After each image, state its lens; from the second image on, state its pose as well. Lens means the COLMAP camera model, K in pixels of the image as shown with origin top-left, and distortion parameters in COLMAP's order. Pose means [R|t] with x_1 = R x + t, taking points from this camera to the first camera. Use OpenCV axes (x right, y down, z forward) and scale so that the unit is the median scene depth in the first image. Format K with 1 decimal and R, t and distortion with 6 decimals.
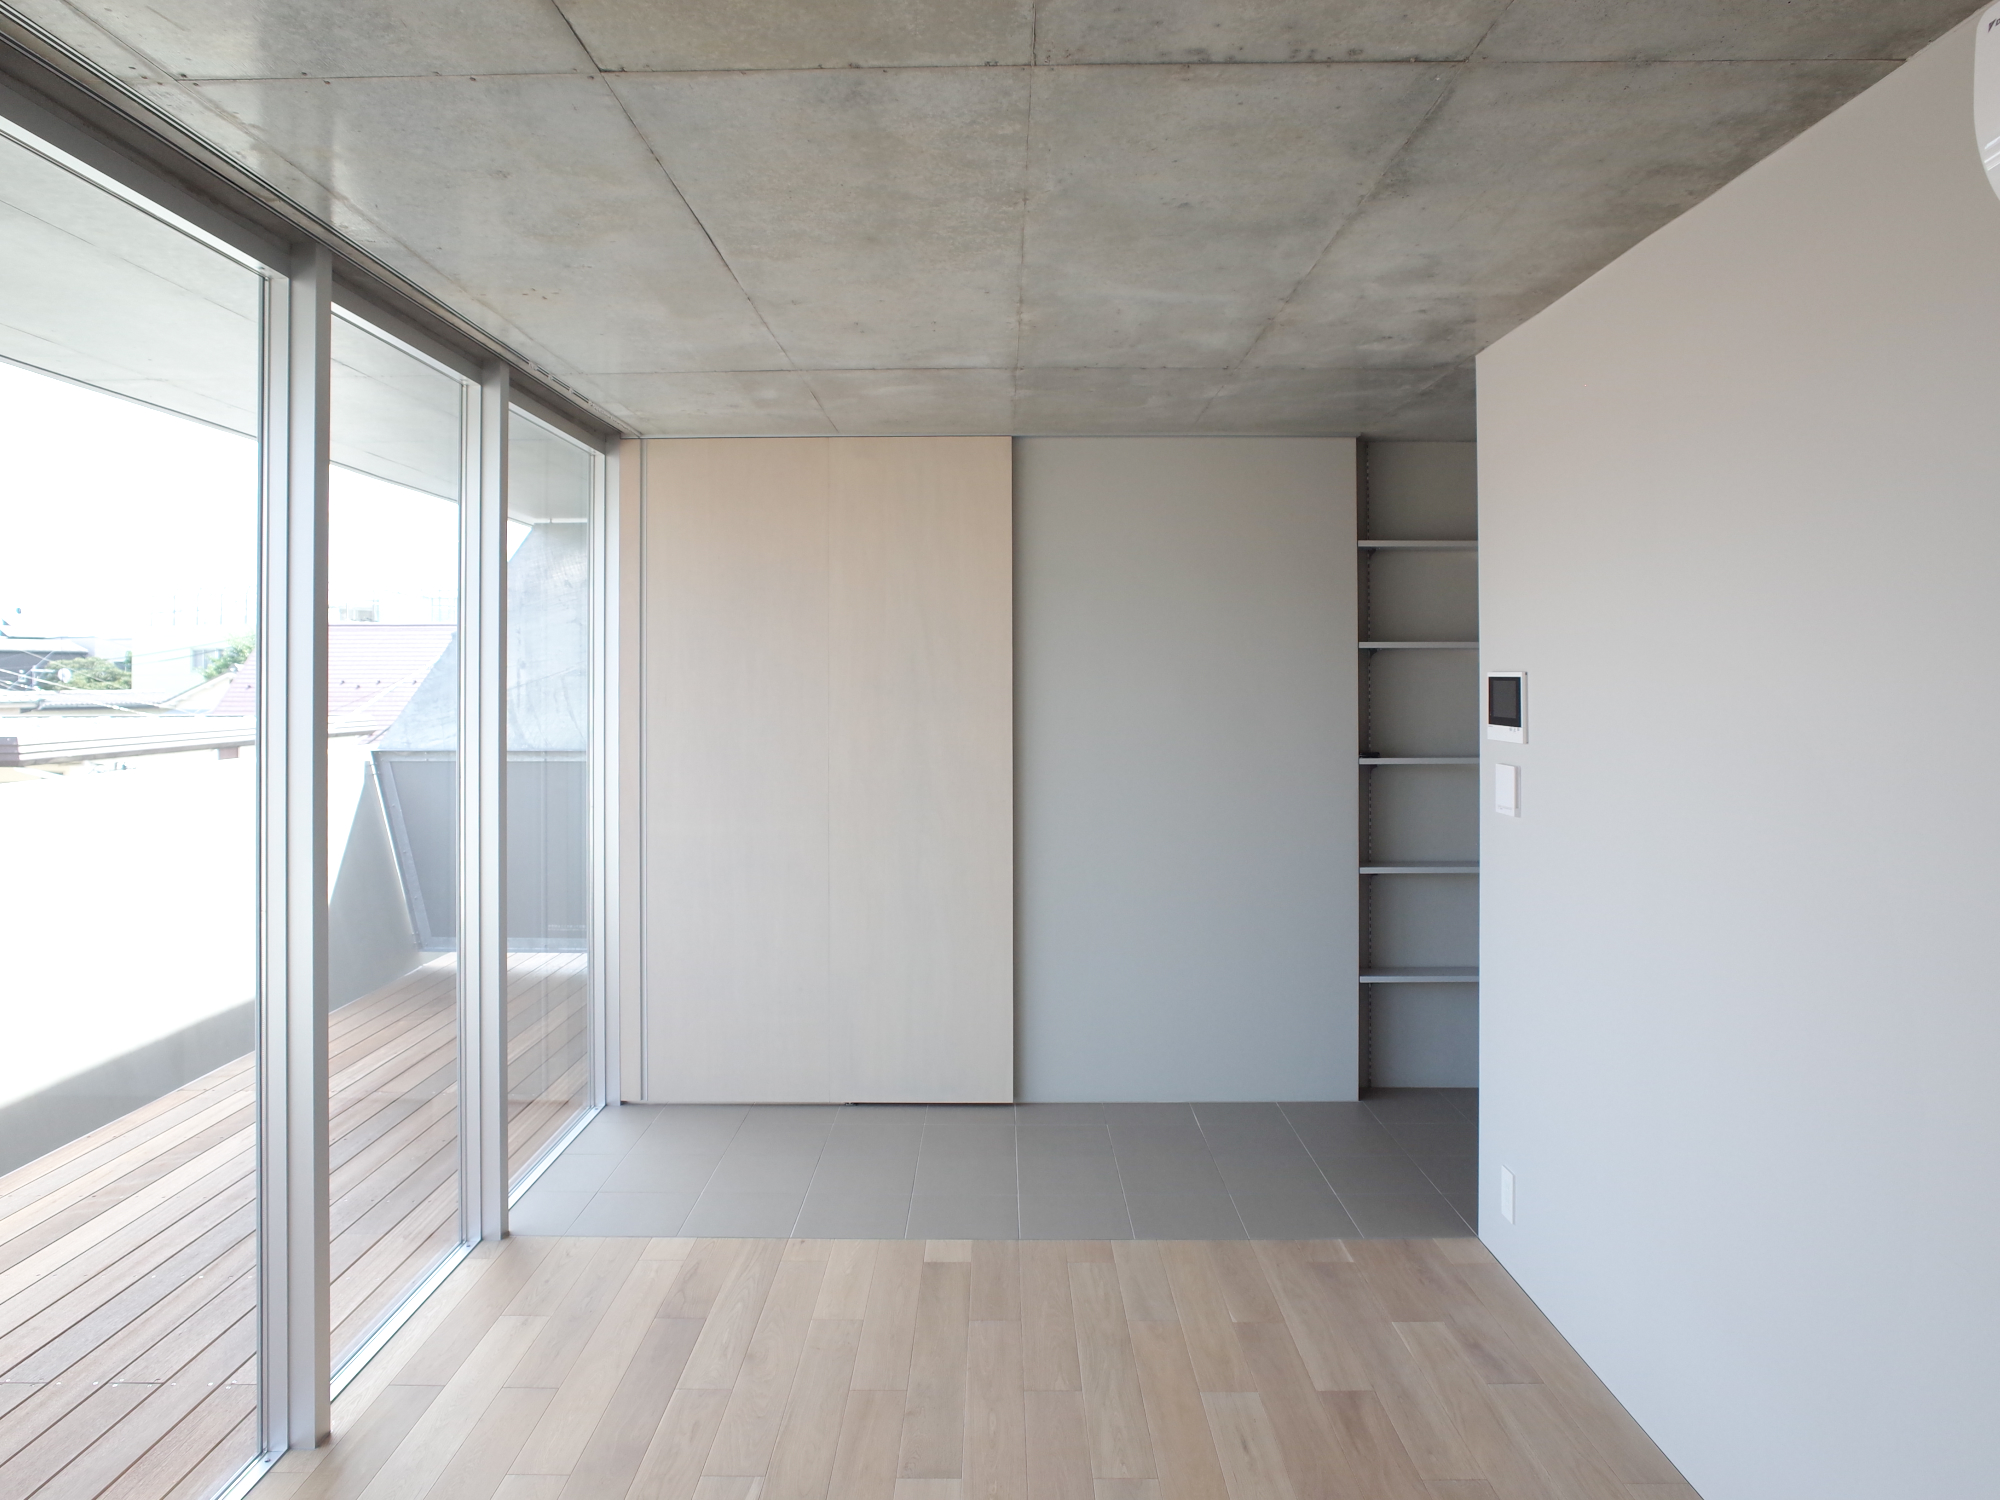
lens RADIAL K [[1329.1, 0, 989.5], [0, 1329.1, 700.6], [0, 0, 1]] dist [-0.049624, 0.037082]
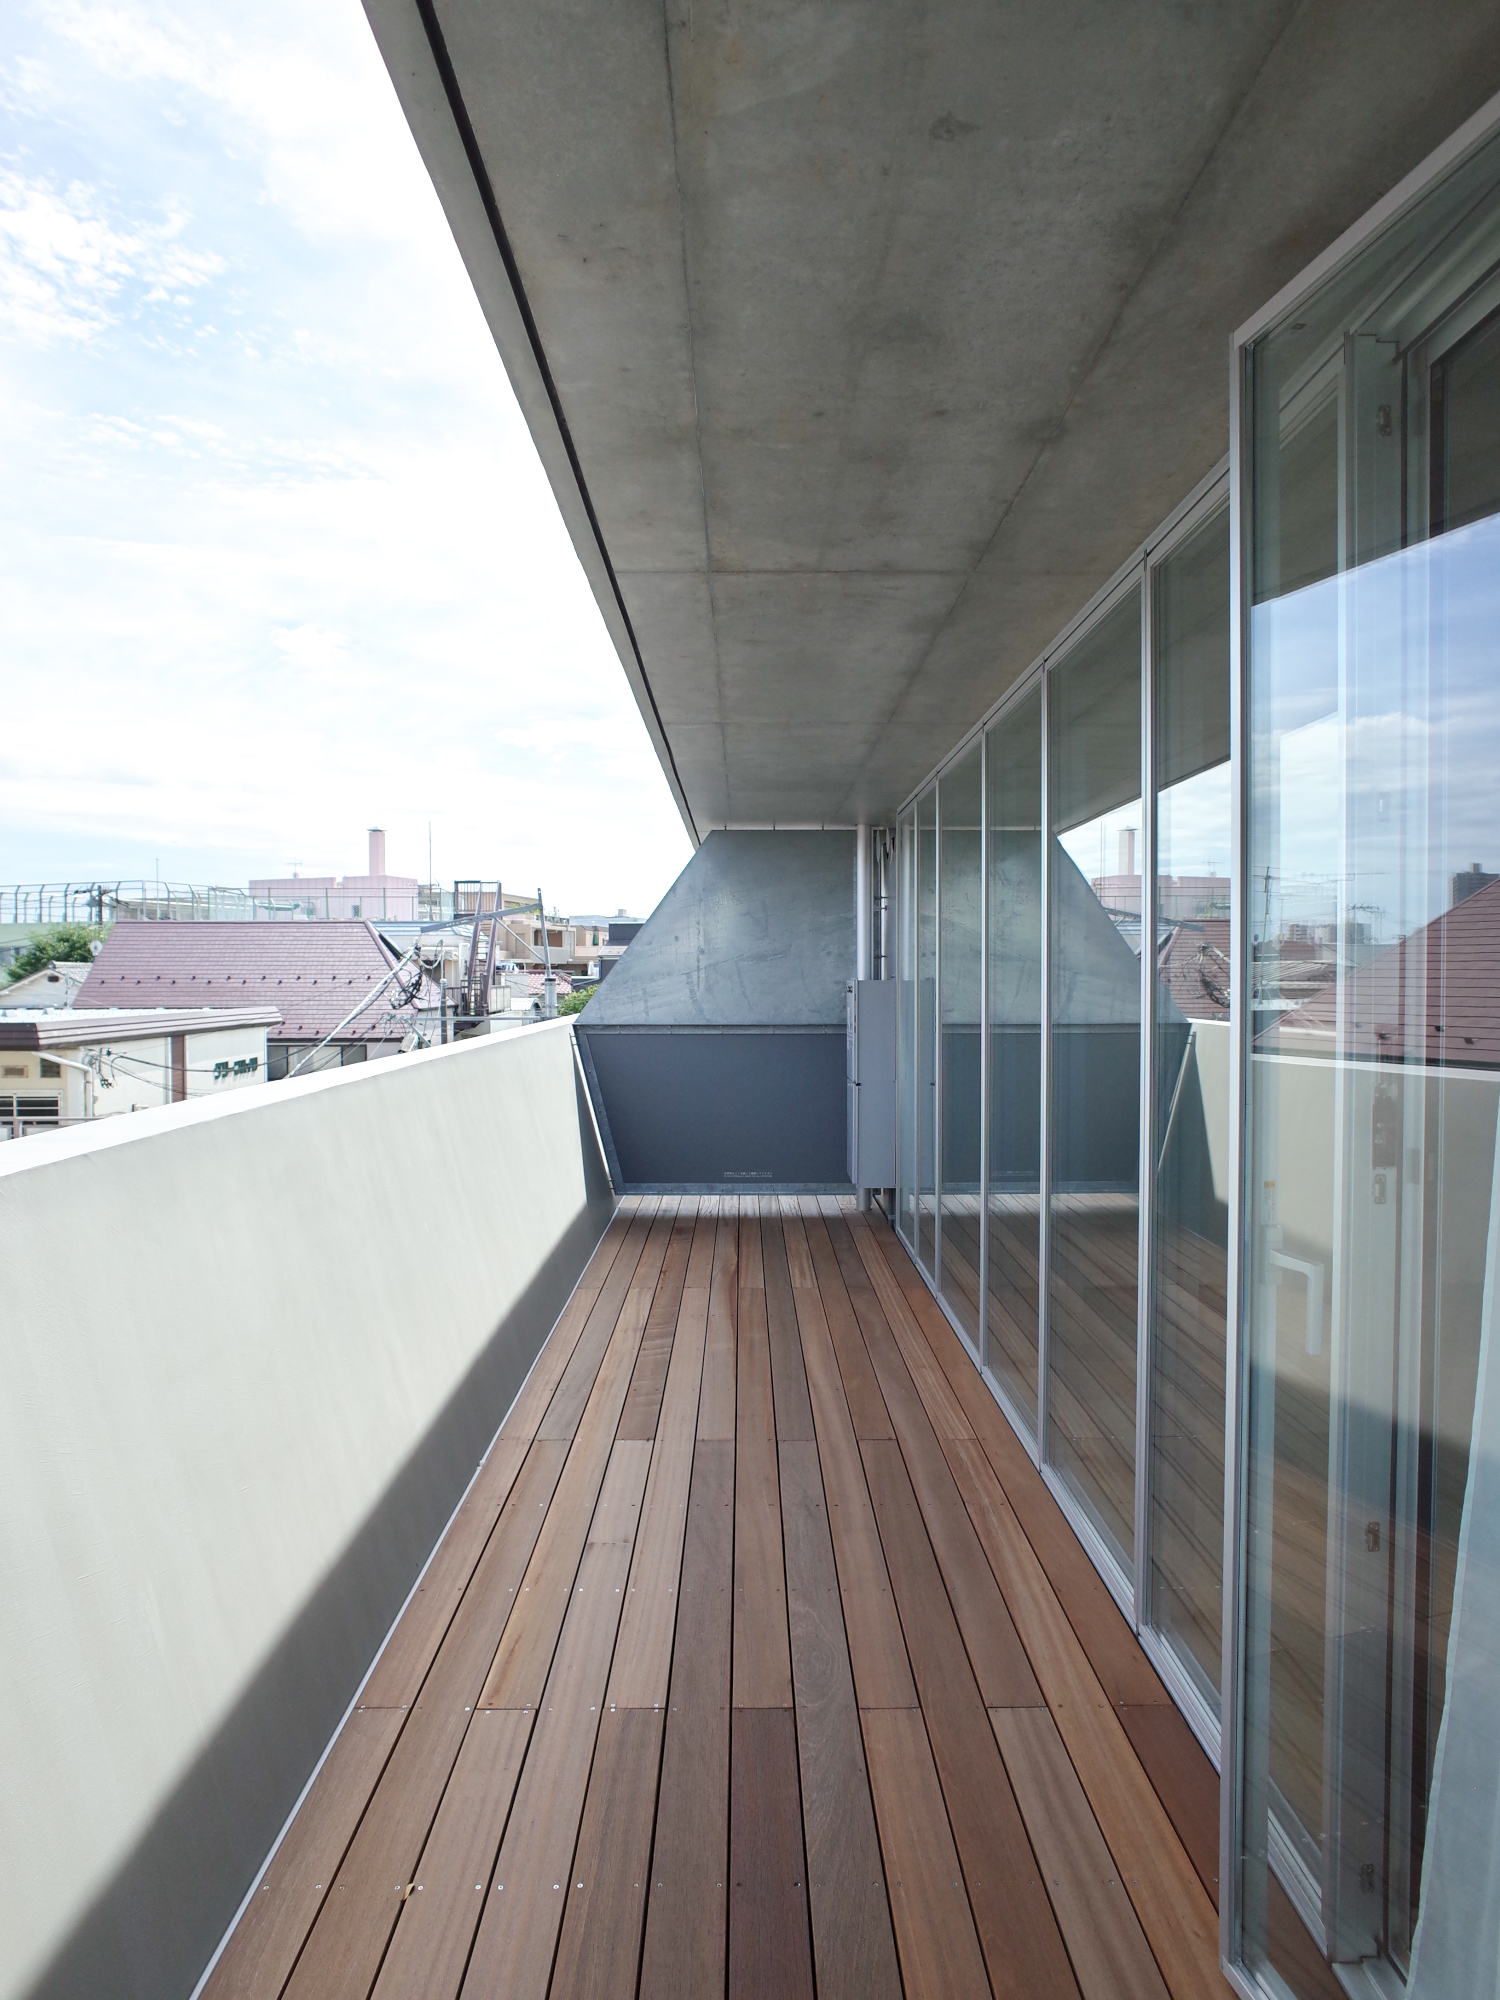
lens RADIAL K [[1318.9, 0, 750.0], [0, 1318.9, 1000.0], [0, 0, 1]] dist [-0.053237, 0.042392]
pose [[0.999856, 0.000506, 0.016943, -0.663776], [-0.000502, 1.000000, -0.000237, 0.032849], [-0.016943, 0.000228, 0.999856, -0.350522]]
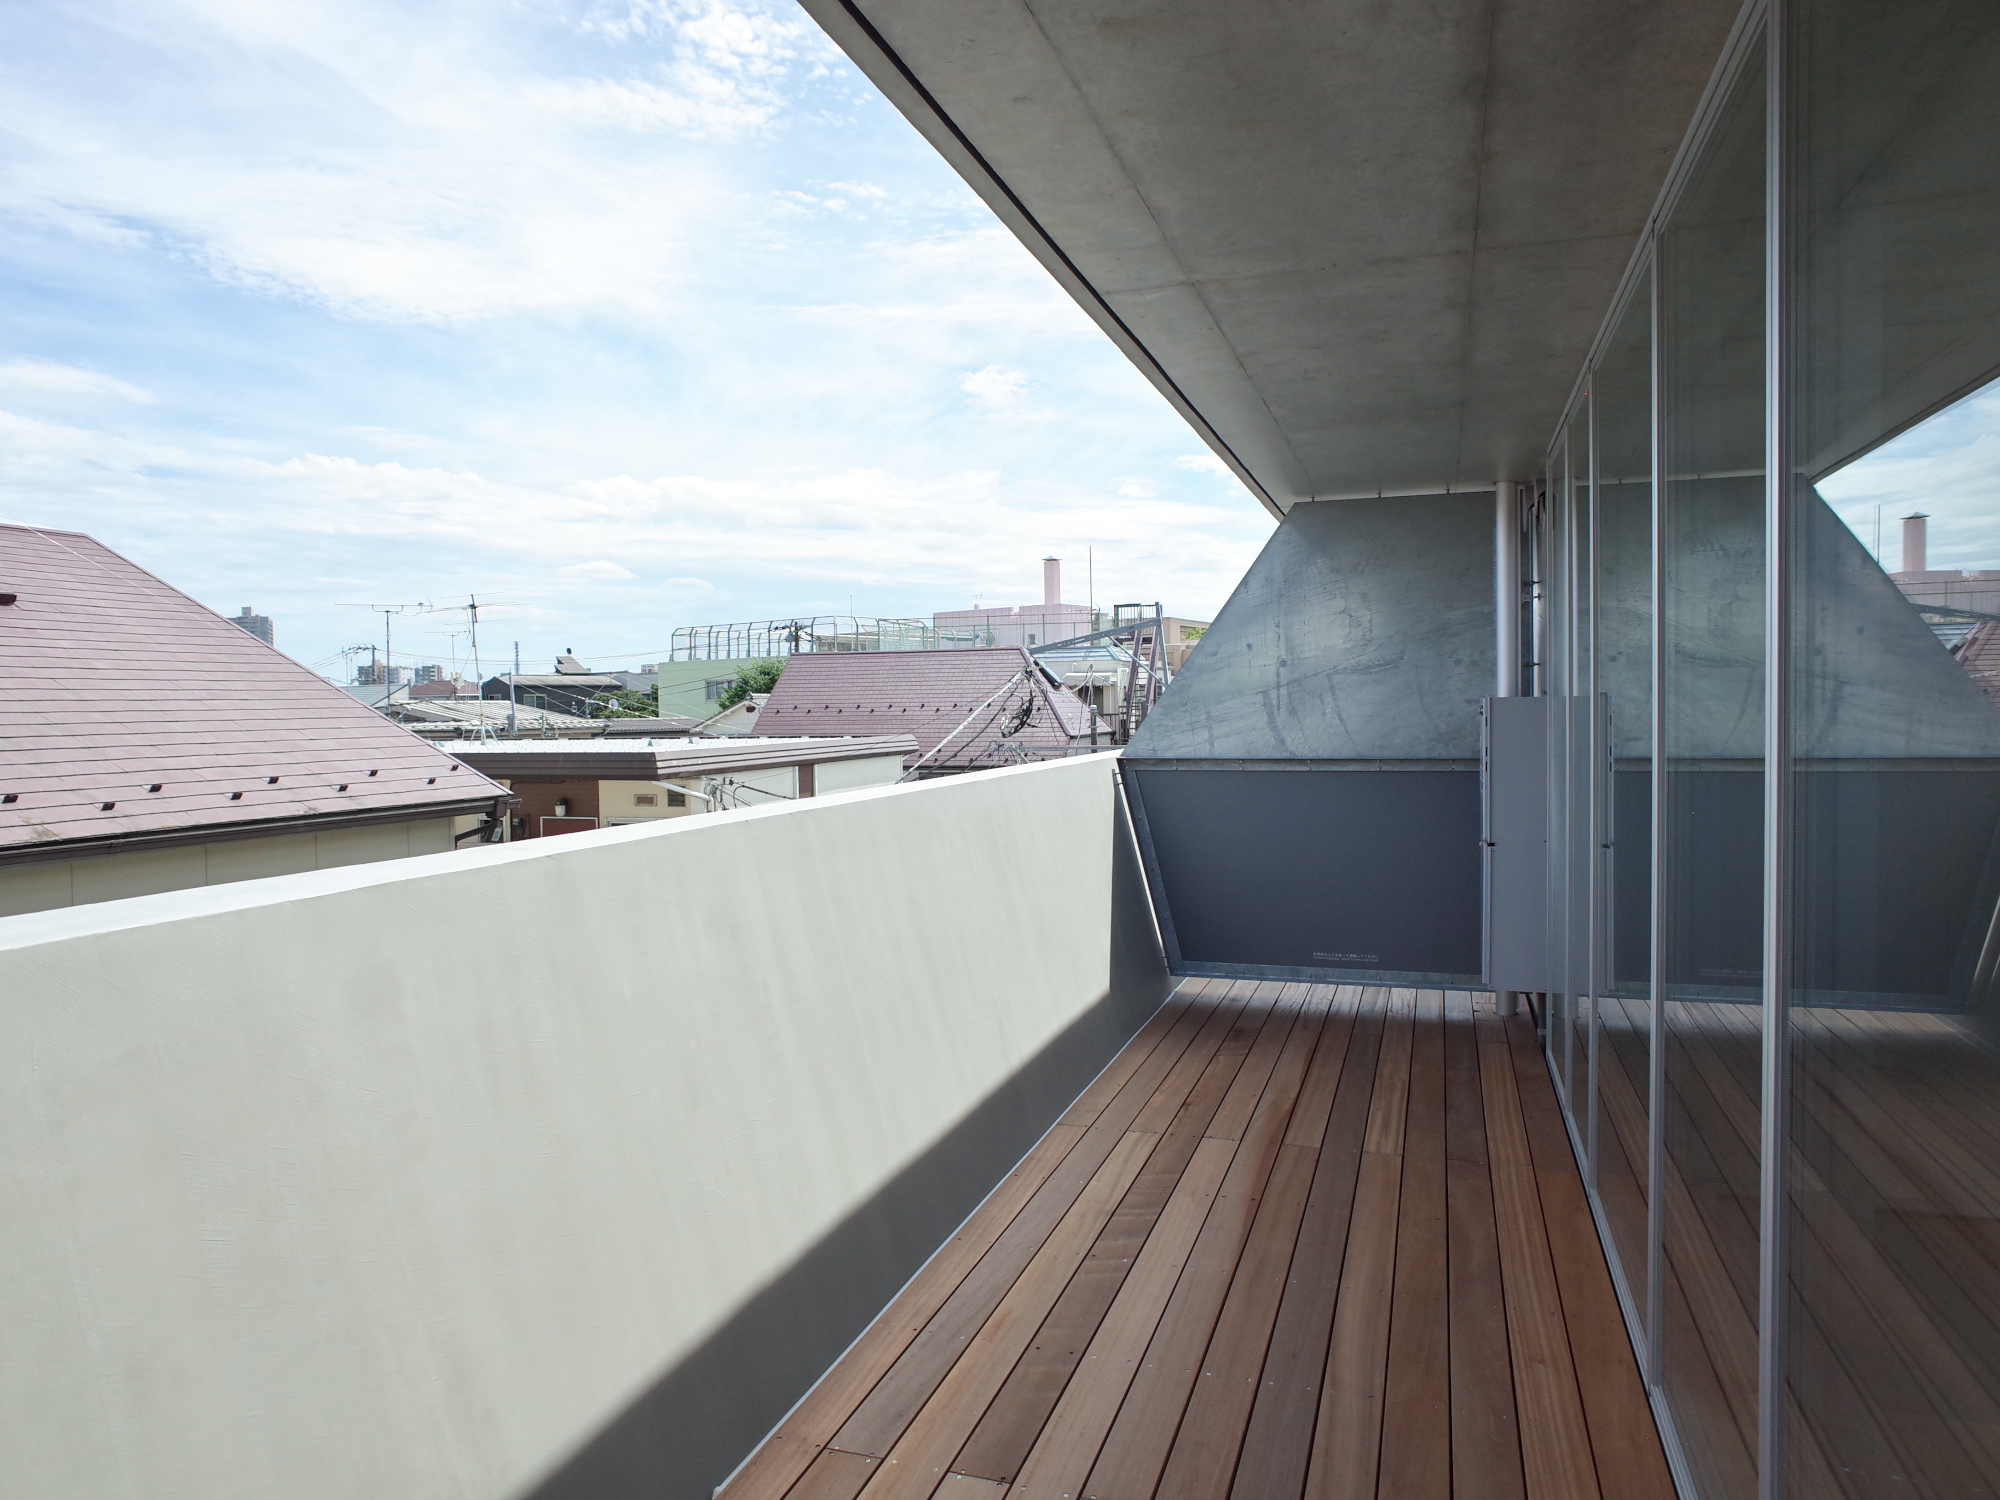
lens RADIAL K [[1318.9, 0, 991.6], [0, 1318.9, 744.2], [0, 0, 1]] dist [-0.053237, 0.042392]
pose [[0.950327, -0.001842, -0.311249, -0.528410], [0.006135, 0.999899, 0.012812, 0.031328], [0.311194, -0.014085, 0.950242, 0.175902]]
